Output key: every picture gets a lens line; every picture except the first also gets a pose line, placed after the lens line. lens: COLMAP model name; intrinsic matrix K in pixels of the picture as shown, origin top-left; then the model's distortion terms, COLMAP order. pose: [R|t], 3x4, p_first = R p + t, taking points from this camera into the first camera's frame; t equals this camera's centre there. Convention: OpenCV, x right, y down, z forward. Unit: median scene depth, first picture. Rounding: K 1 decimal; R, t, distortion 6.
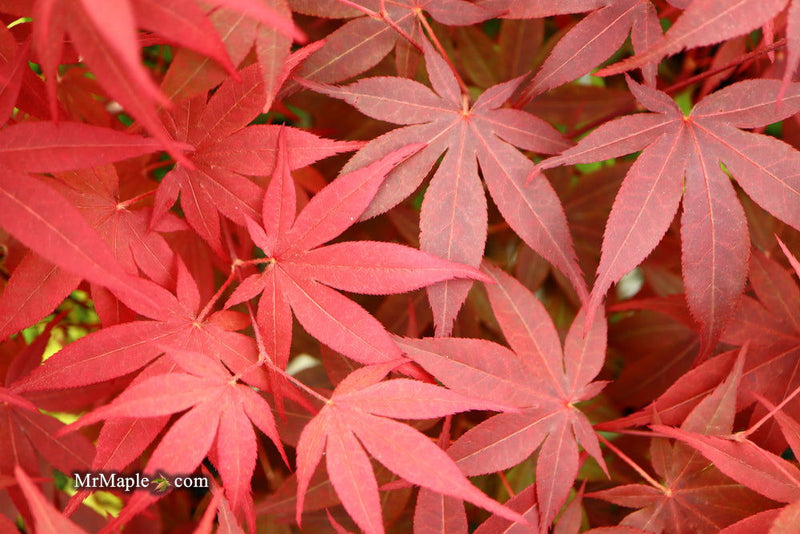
lens RADIAL K [[1000.7, 0, 400.0], [0, 1000.7, 267.0], [0, 0, 1]] dist [0.025187, 0.073680]
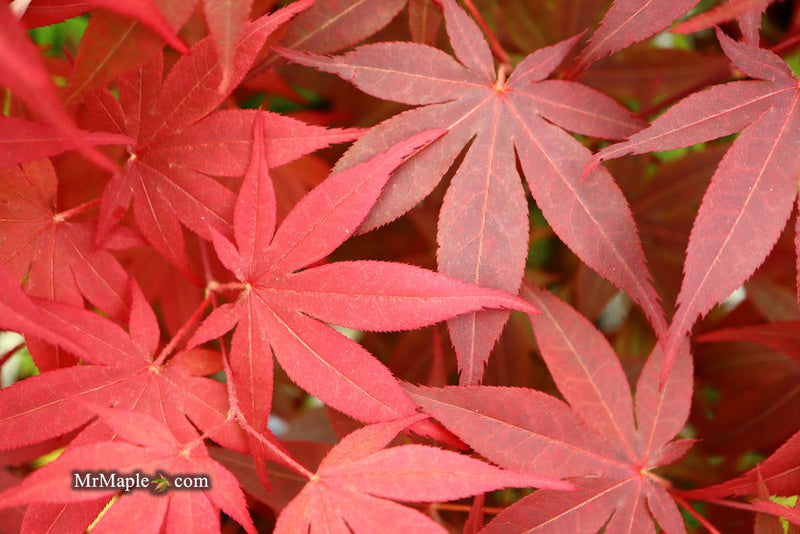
lens RADIAL K [[1000.7, 0, 400.0], [0, 1000.7, 267.0], [0, 0, 1]] dist [0.025187, 0.073680]
pose [[0.996055, -0.010148, -0.088161, 0.057003], [0.011811, 0.999762, 0.018369, -0.033671], [0.087953, -0.019338, 0.995937, 0.241965]]
